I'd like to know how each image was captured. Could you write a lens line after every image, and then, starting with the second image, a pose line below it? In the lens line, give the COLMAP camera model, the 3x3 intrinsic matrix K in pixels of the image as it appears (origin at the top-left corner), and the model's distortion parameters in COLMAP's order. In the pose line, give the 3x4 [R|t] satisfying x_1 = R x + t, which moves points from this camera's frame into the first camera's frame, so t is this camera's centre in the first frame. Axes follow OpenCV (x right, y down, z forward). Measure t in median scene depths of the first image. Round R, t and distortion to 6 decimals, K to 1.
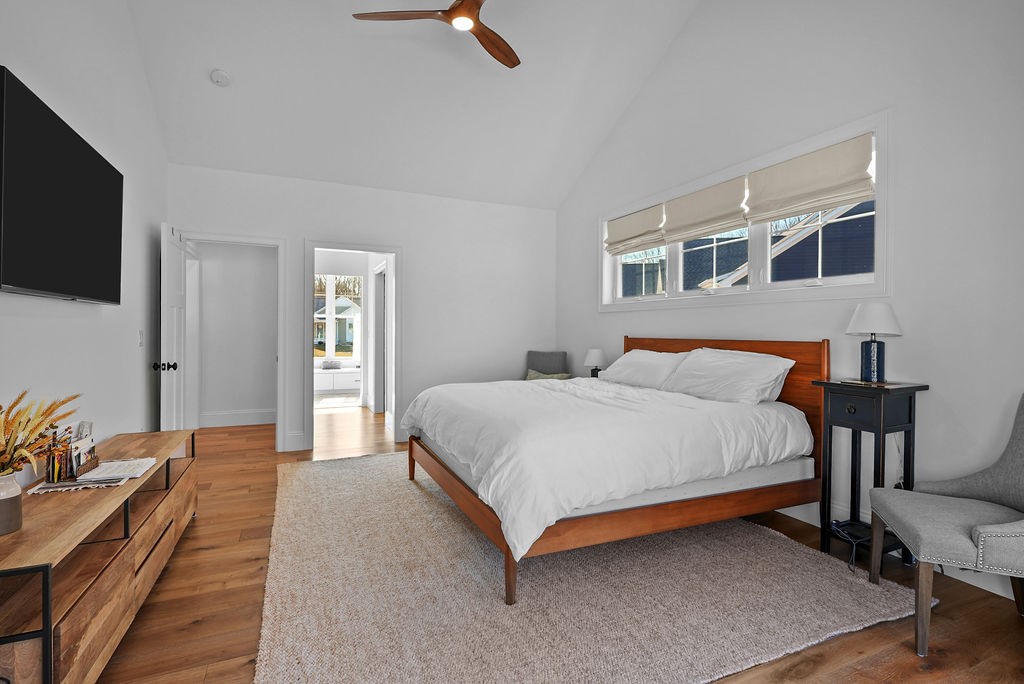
lens RADIAL K [[498.8, 0, 511.3], [0, 498.8, 329.5], [0, 0, 1]] dist [-0.000076, 0.000102]
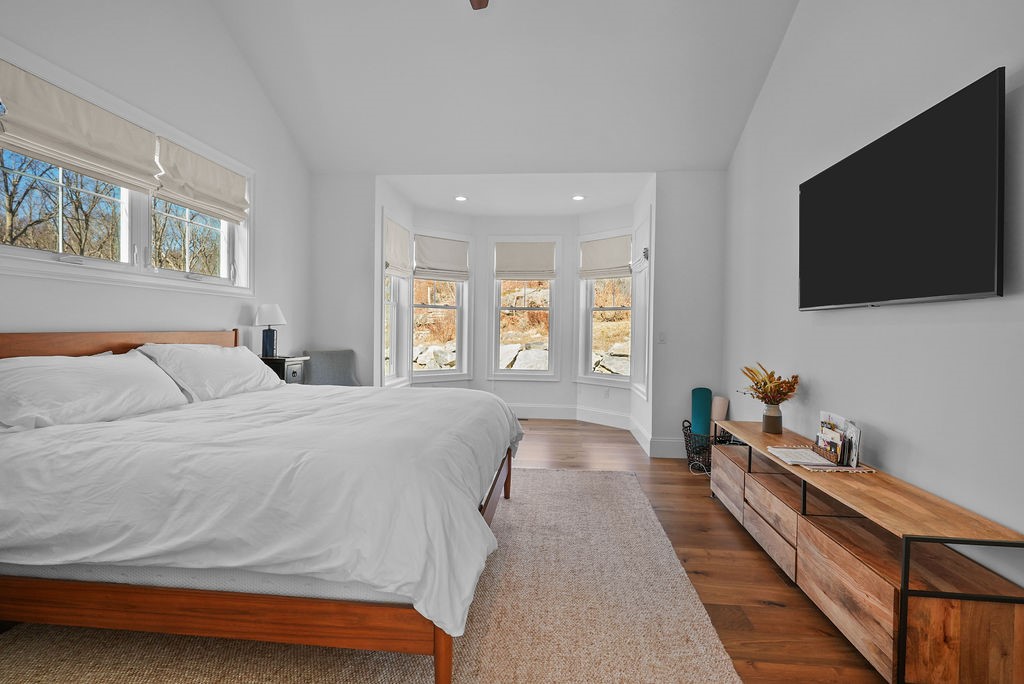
lens RADIAL K [[498.8, 0, 511.3], [0, 498.8, 329.5], [0, 0, 1]] dist [-0.000076, 0.000102]
pose [[-0.875284, -0.022102, 0.483103, -0.657997], [-0.019249, 0.999756, 0.010864, -0.007115], [-0.483225, 0.000209, -0.875496, 2.030448]]
